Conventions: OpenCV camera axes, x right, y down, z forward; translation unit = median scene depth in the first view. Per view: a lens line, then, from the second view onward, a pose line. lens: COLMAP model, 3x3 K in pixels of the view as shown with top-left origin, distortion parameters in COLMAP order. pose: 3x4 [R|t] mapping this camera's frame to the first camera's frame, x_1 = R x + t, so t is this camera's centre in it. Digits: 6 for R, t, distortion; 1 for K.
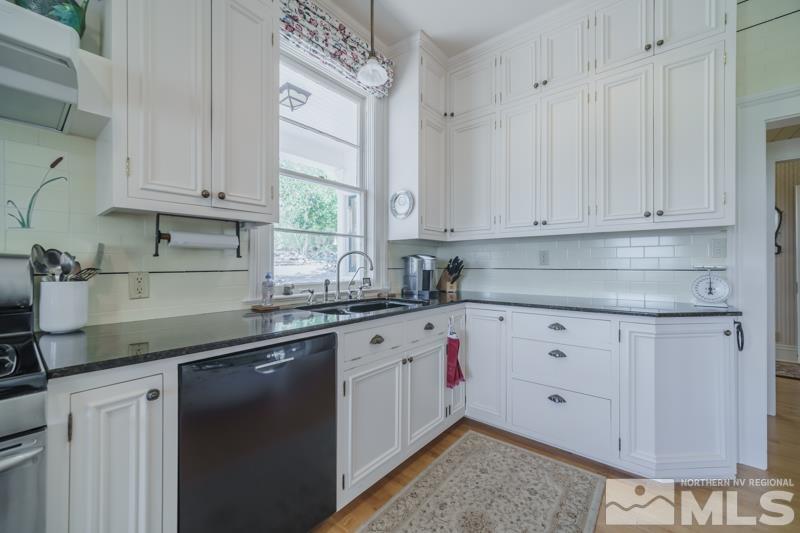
lens RADIAL K [[318.2, 0, 397.9], [0, 318.2, 261.8], [0, 0, 1]] dist [0.000793, -0.000006]
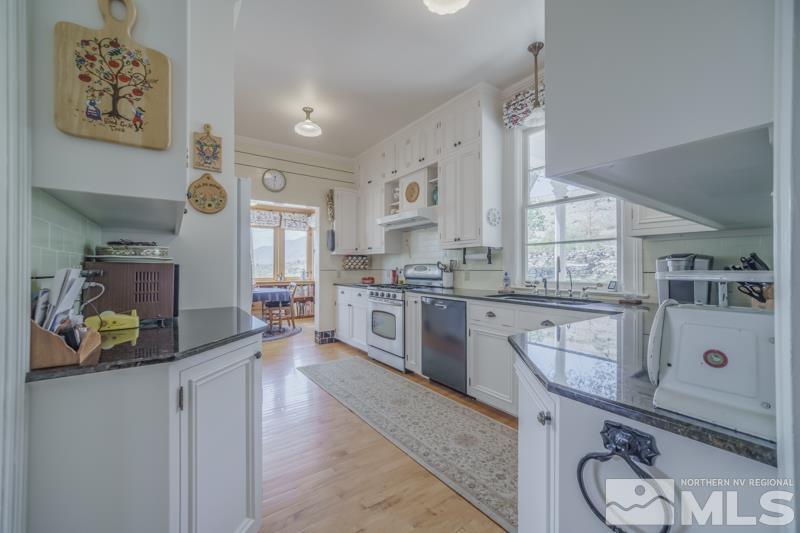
lens RADIAL K [[318.2, 0, 399.8], [0, 318.2, 268.0], [0, 0, 1]] dist [0.000793, -0.000006]
pose [[-0.248849, -0.000765, -0.968542, 1.562048], [0.002953, 0.999994, -0.001549, 0.013312], [0.968538, -0.003246, -0.248845, 0.941865]]
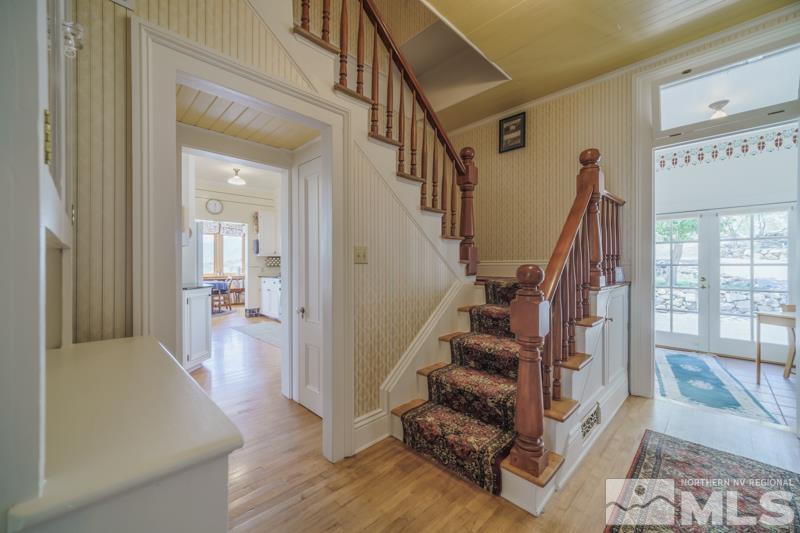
lens RADIAL K [[318.2, 0, 397.5], [0, 318.2, 264.8], [0, 0, 1]] dist [0.000793, -0.000006]
pose [[-0.103104, -0.003707, -0.994664, 2.610250], [0.008931, 0.999949, -0.004652, 0.029439], [0.994630, -0.009363, -0.103066, 1.688535]]
